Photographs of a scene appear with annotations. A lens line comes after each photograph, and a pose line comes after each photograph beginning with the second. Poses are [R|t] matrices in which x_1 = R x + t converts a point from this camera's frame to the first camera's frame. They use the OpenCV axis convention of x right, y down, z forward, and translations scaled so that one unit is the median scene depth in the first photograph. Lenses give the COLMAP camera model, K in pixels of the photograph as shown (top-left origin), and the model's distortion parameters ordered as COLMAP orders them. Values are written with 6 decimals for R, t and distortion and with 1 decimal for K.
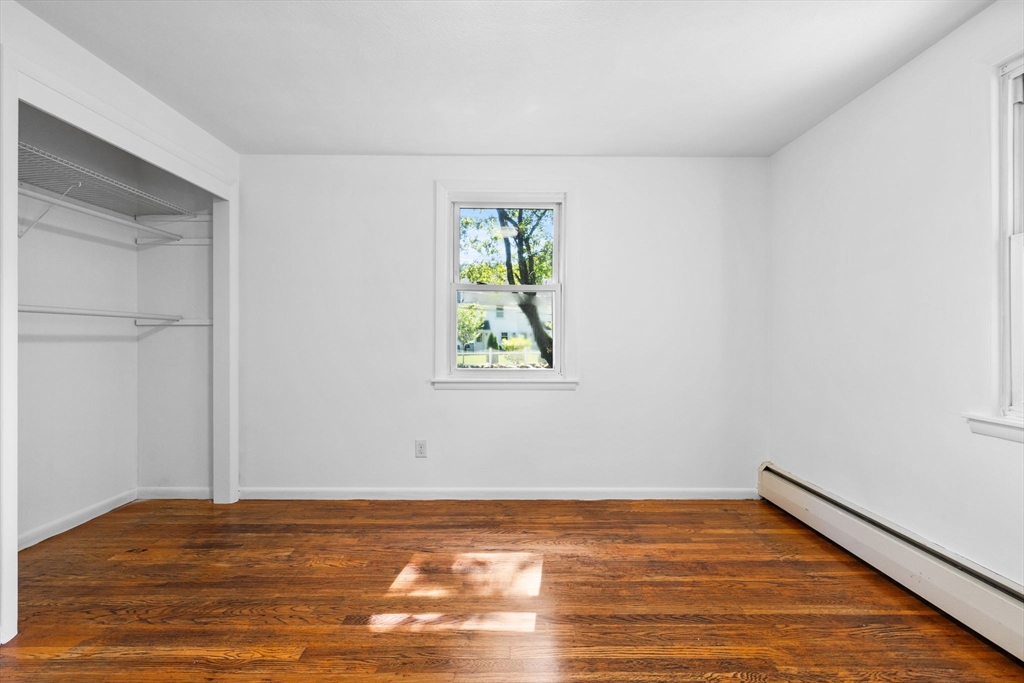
lens RADIAL K [[431.1, 0, 512.4], [0, 431.1, 338.2], [0, 0, 1]] dist [0.001322, 0.000038]
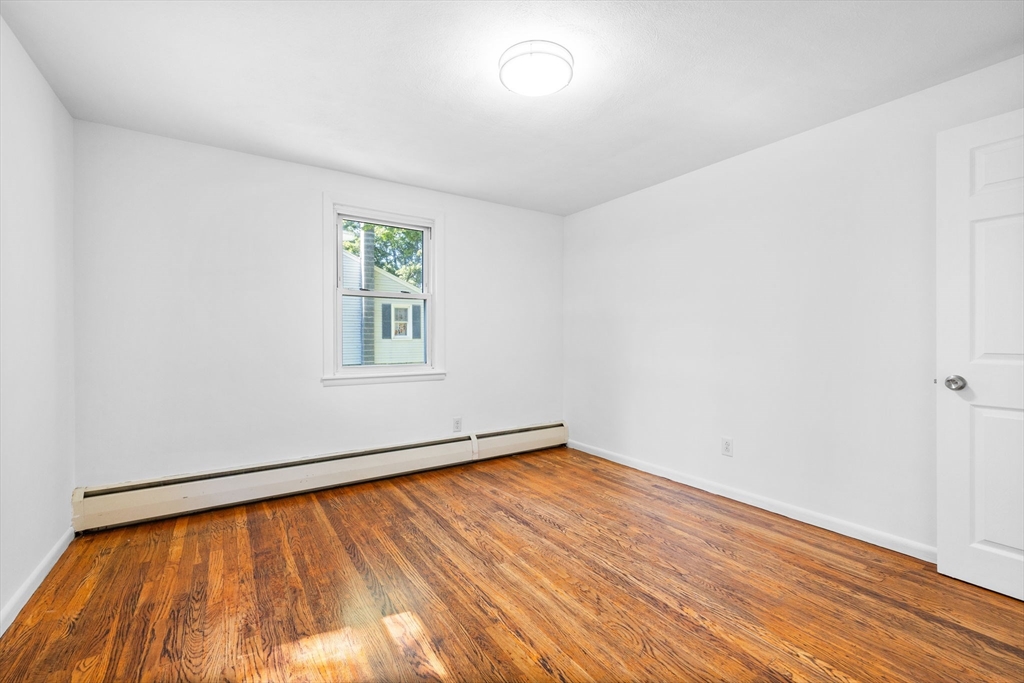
lens RADIAL K [[431.1, 0, 505.1], [0, 431.1, 338.5], [0, 0, 1]] dist [0.001322, 0.000038]
pose [[-0.534328, -0.006029, 0.845256, -0.670021], [0.003348, 0.999952, 0.009248, -0.007260], [-0.845271, 0.007771, -0.534282, 0.921813]]
